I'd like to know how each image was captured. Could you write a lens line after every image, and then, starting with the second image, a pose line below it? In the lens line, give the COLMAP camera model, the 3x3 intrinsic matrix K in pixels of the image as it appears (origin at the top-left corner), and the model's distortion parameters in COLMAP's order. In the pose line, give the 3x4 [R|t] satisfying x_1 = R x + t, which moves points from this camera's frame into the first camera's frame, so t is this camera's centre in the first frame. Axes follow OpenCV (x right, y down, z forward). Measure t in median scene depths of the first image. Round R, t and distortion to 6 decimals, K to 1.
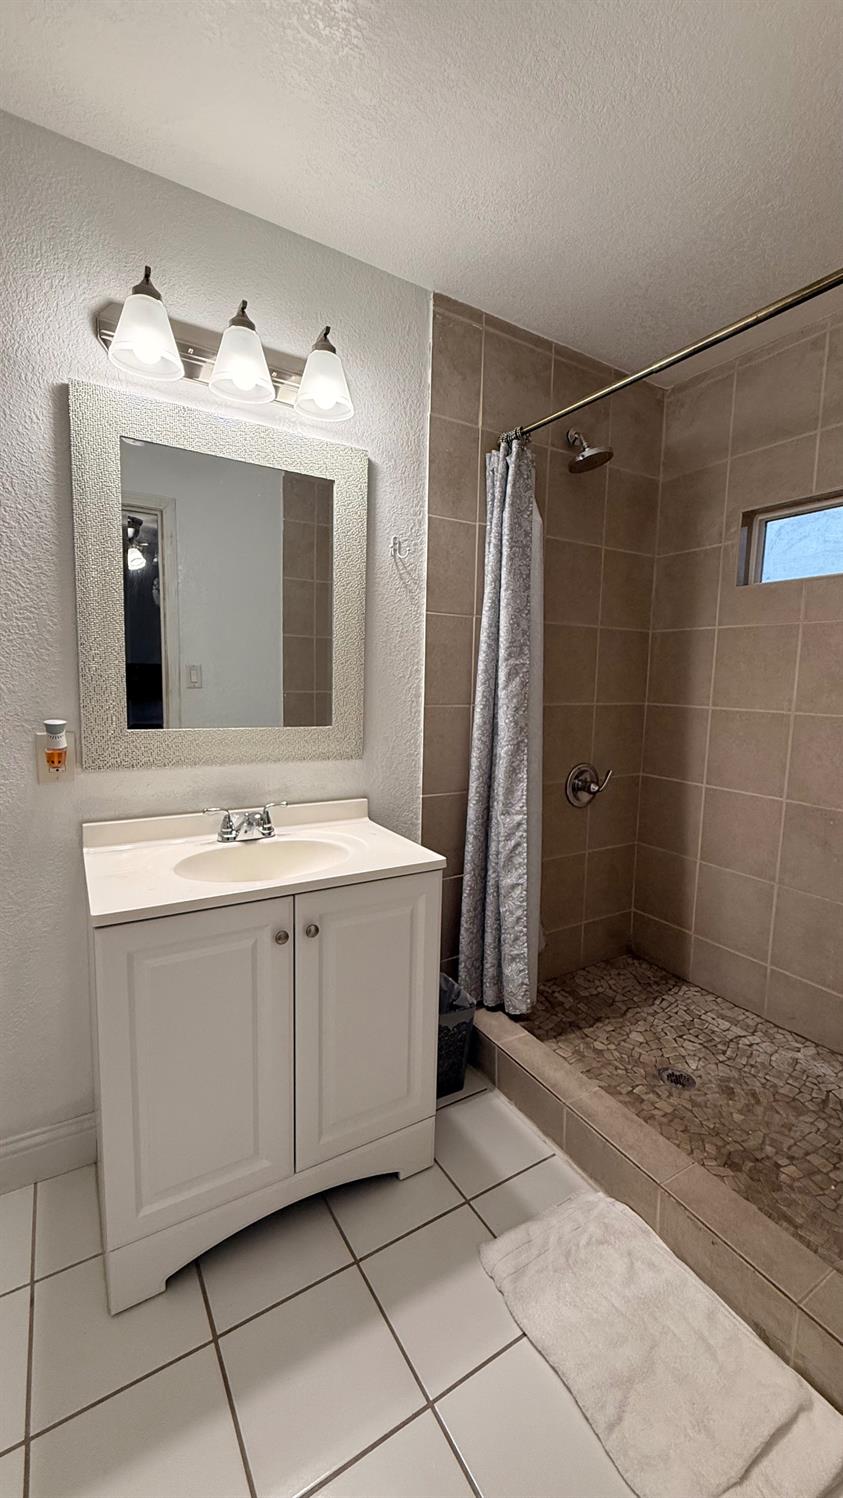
lens RADIAL K [[599.1, 0, 427.1], [0, 599.1, 748.0], [0, 0, 1]] dist [-0.000132, 0.000397]
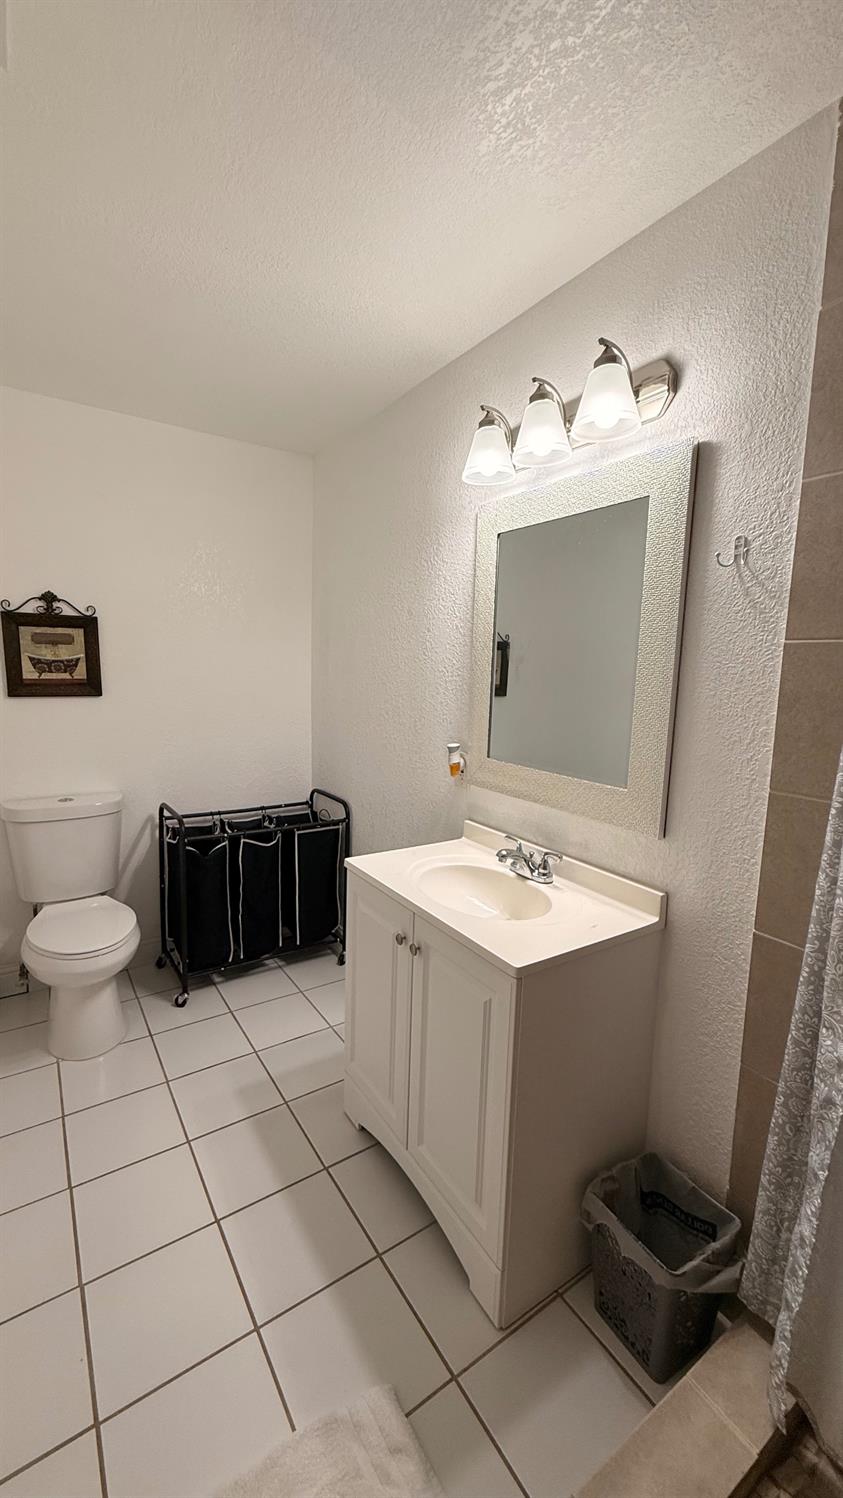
lens RADIAL K [[599.1, 0, 427.1], [0, 599.1, 749.9], [0, 0, 1]] dist [-0.000132, 0.000397]
pose [[0.041290, 0.109293, -0.993152, 0.813605], [-0.149295, 0.983515, 0.102026, -0.167663], [0.987930, 0.144060, 0.056926, 0.828778]]
